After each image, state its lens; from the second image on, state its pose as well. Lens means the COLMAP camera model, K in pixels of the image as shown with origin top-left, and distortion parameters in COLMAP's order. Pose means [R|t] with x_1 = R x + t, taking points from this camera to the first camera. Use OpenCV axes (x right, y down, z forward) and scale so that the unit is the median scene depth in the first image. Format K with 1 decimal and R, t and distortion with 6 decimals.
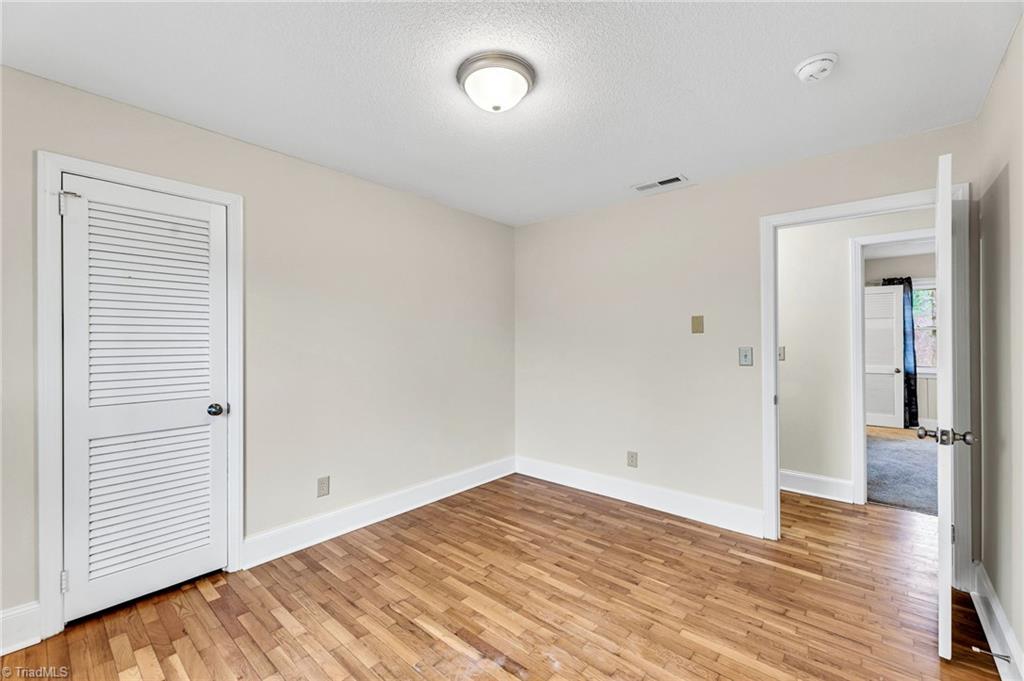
lens RADIAL K [[436.0, 0, 512.0], [0, 436.0, 340.5], [0, 0, 1]] dist [-0.003004, -0.000347]
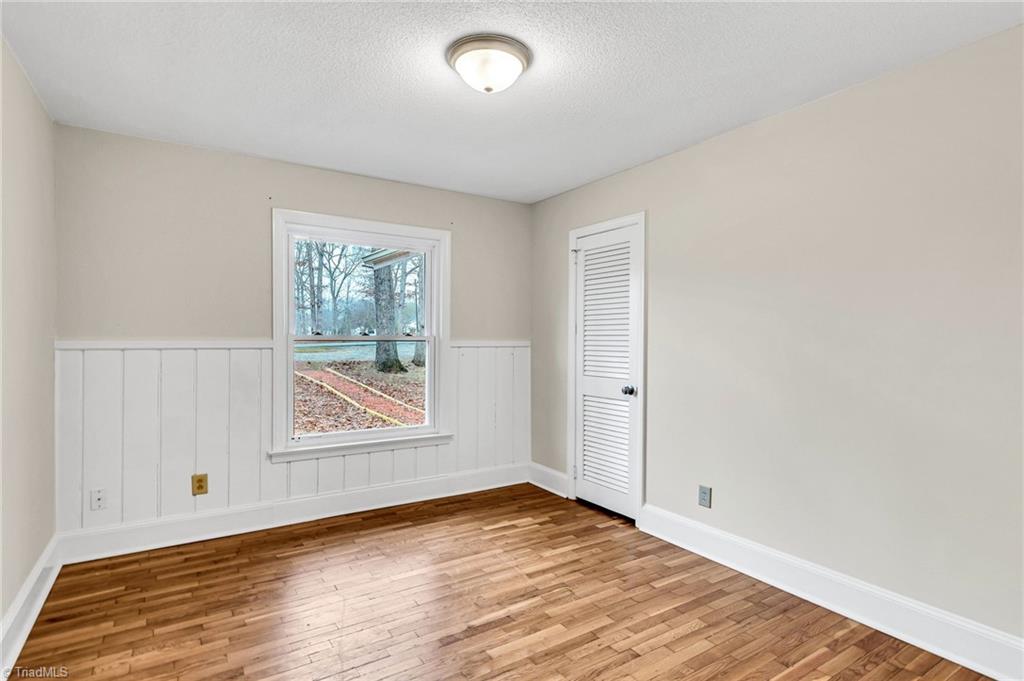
lens RADIAL K [[512.8, 0, 512.0], [0, 512.8, 340.5], [0, 0, 1]] dist [0.002271, 0.000655]
pose [[-0.277681, 0.008551, -0.960635, 0.872317], [-0.006447, 0.999921, 0.010764, 0.001684], [0.960652, 0.009182, -0.277604, 1.124798]]
